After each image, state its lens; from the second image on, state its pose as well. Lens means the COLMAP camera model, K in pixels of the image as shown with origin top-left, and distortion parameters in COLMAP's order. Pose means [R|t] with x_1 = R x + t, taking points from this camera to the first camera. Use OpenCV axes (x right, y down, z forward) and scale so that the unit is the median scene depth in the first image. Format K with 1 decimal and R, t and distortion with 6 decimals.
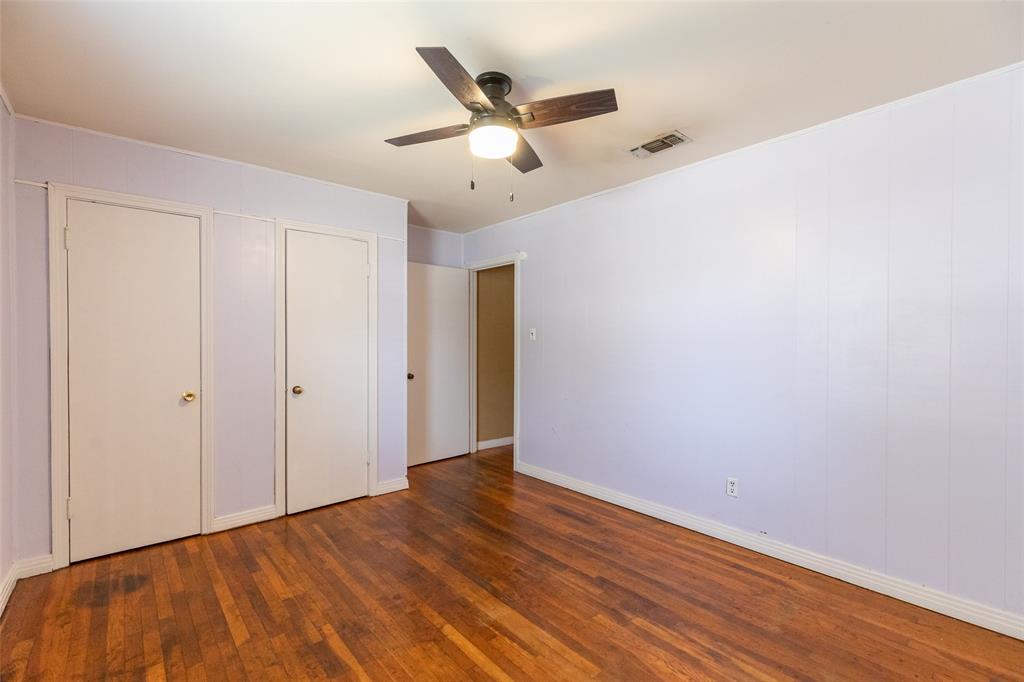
lens RADIAL K [[464.0, 0, 515.7], [0, 464.0, 347.7], [0, 0, 1]] dist [0.004341, 0.000323]
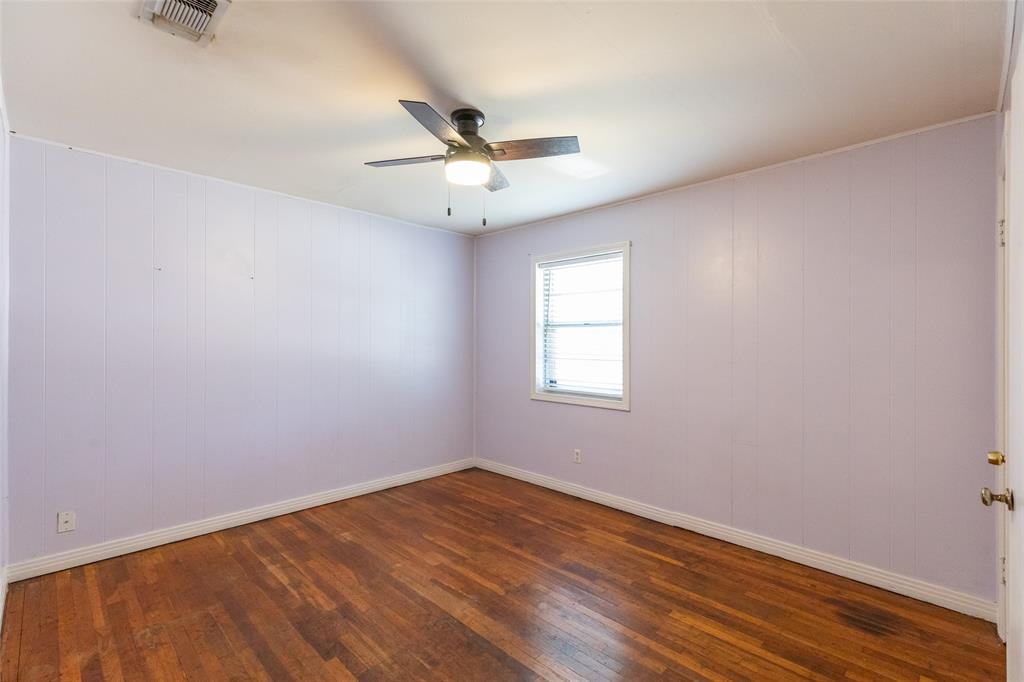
lens RADIAL K [[464.0, 0, 515.7], [0, 464.0, 347.7], [0, 0, 1]] dist [0.004341, 0.000323]
pose [[-0.996301, -0.008738, -0.085491, -0.070023], [-0.010198, 0.999809, 0.016650, -0.047938], [0.085329, 0.017460, -0.996200, 2.065392]]
